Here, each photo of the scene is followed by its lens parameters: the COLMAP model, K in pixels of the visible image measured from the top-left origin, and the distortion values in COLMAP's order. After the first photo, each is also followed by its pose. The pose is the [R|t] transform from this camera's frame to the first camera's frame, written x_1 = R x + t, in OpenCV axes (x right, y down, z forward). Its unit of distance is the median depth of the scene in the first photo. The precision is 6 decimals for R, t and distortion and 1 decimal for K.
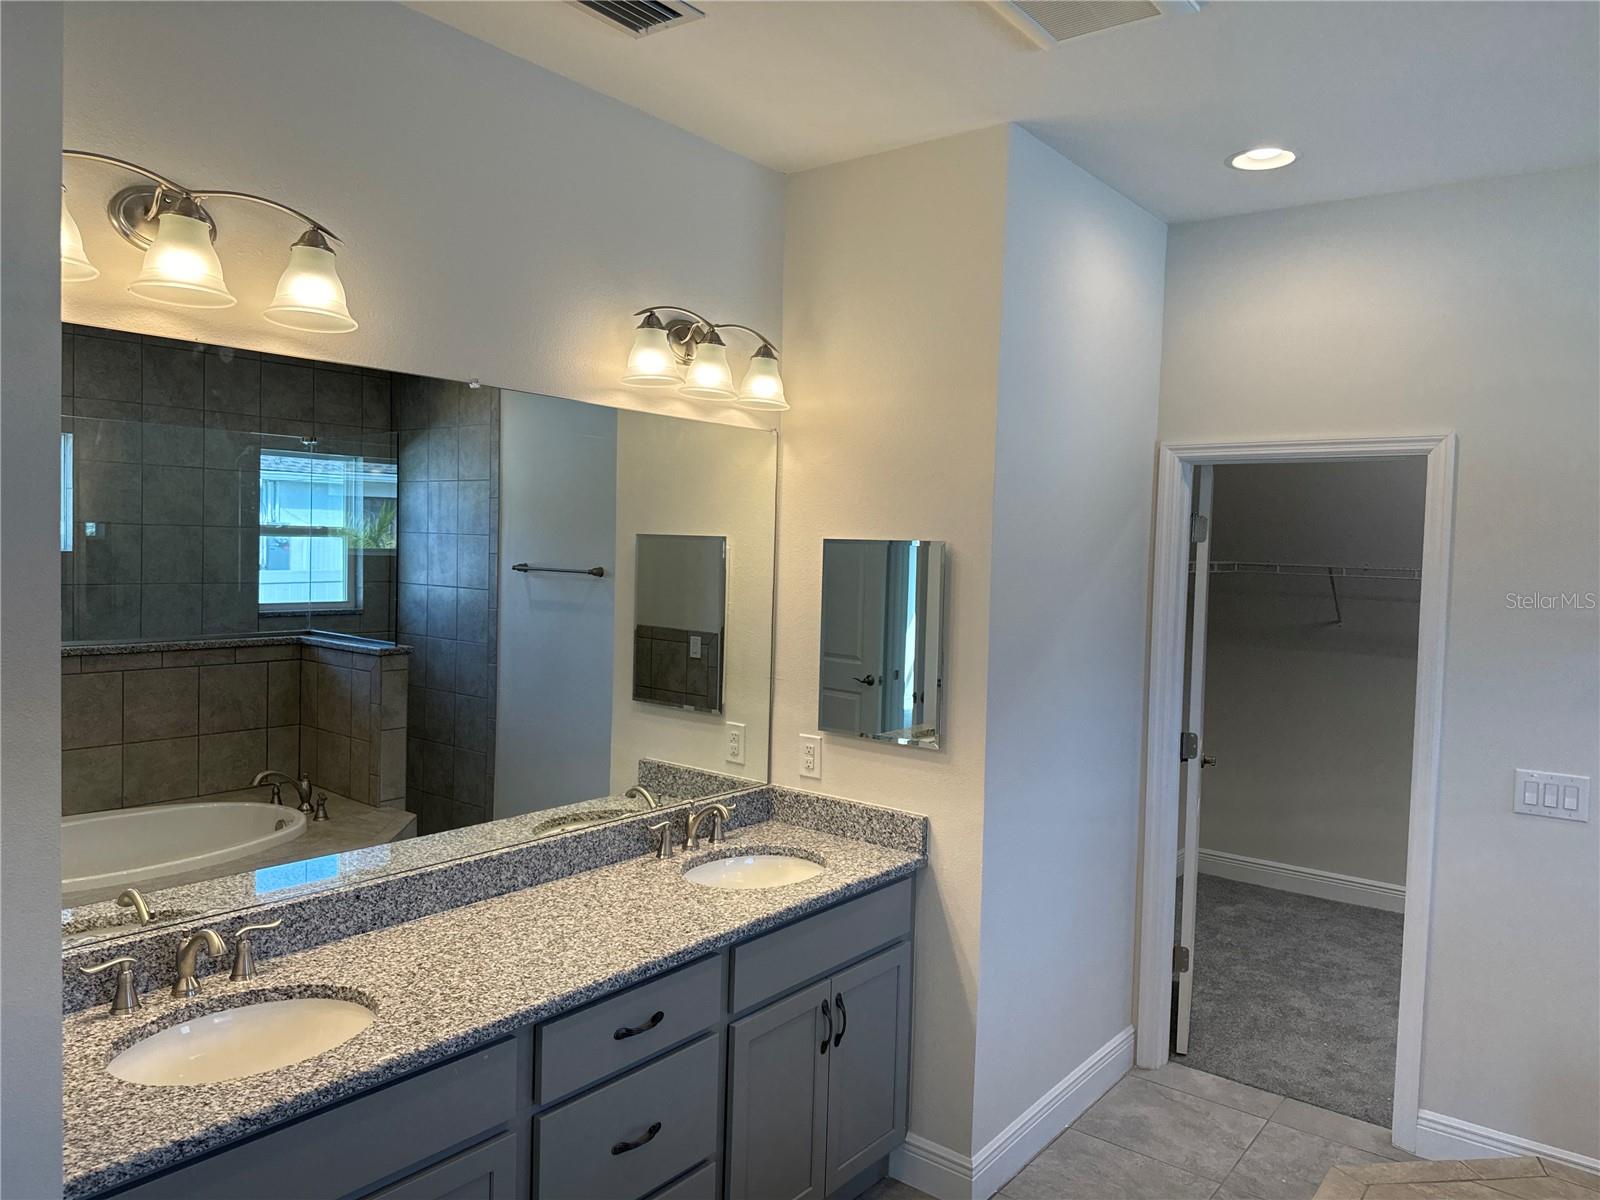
lens RADIAL K [[1127.3, 0, 806.3], [0, 1127.3, 599.4], [0, 0, 1]] dist [0.089101, -0.129042]
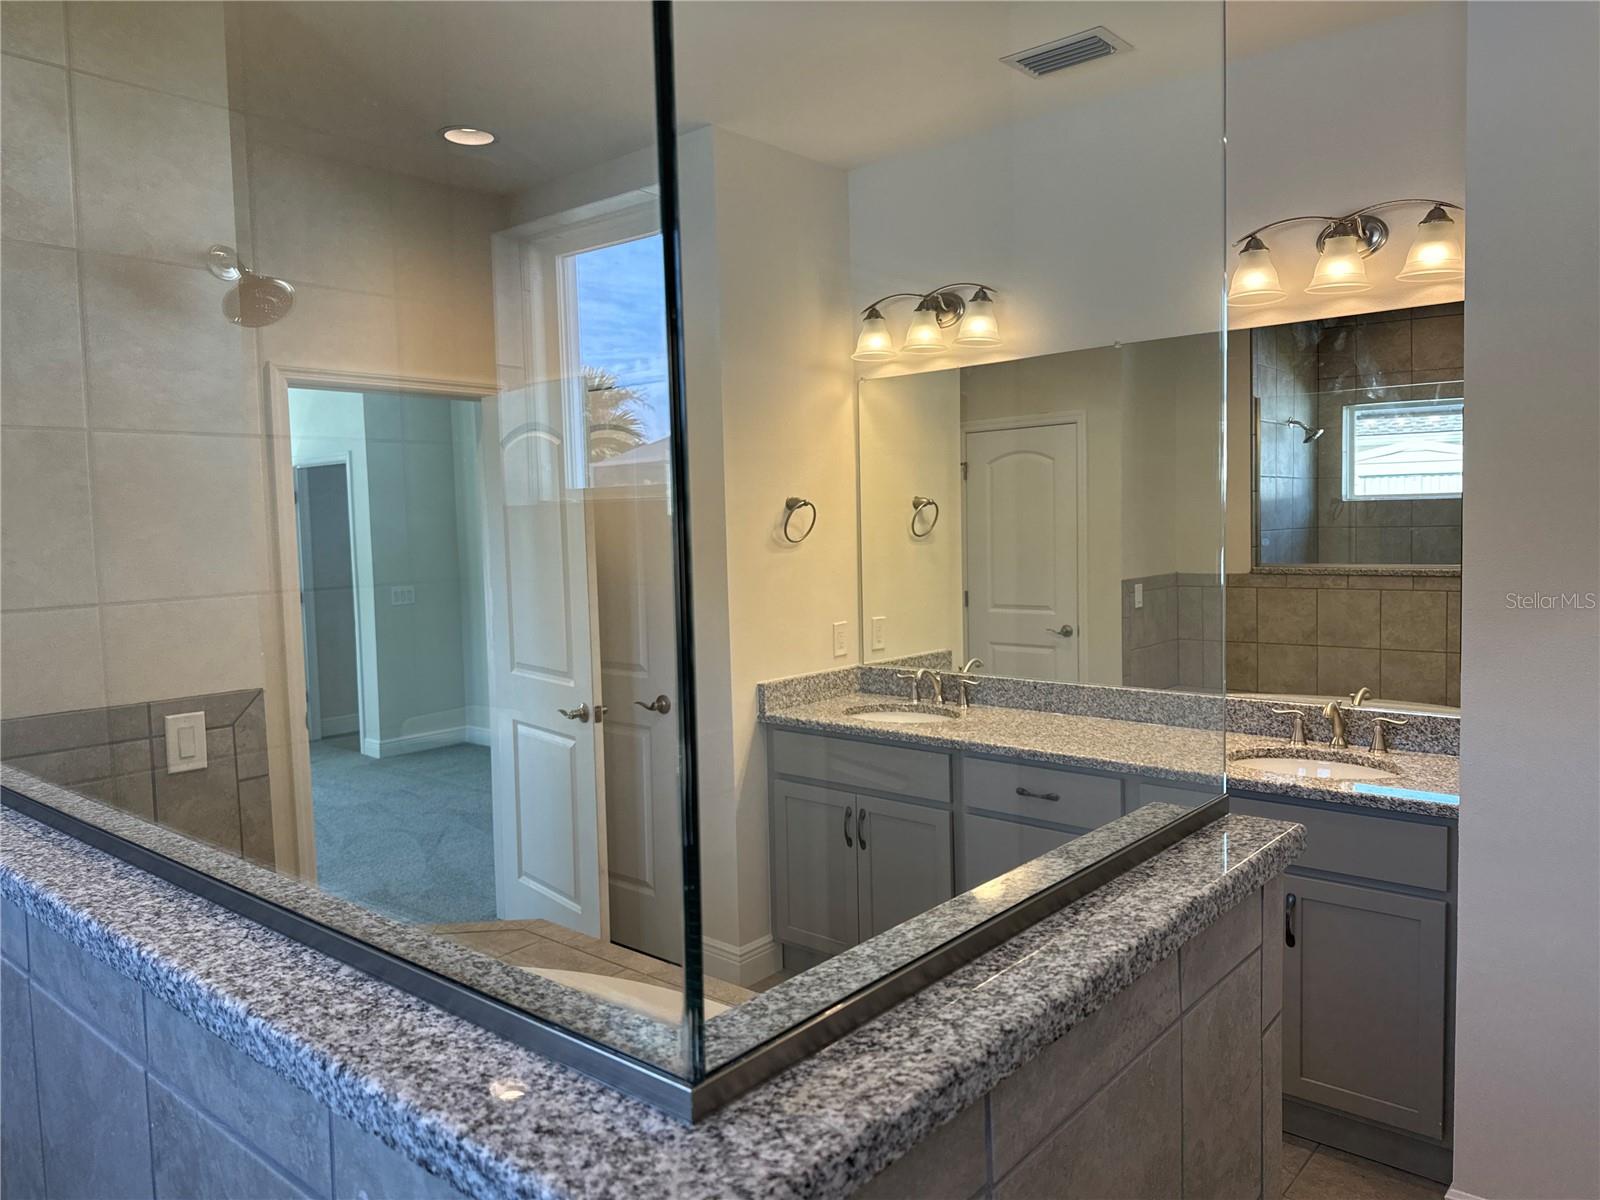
lens RADIAL K [[1127.3, 0, 806.3], [0, 1127.3, 599.4], [0, 0, 1]] dist [0.089101, -0.129042]
pose [[-0.050594, 0.040166, -0.997911, 1.030150], [-0.032549, 0.998594, 0.041844, 0.070795], [0.998189, 0.034598, -0.049216, 0.648045]]
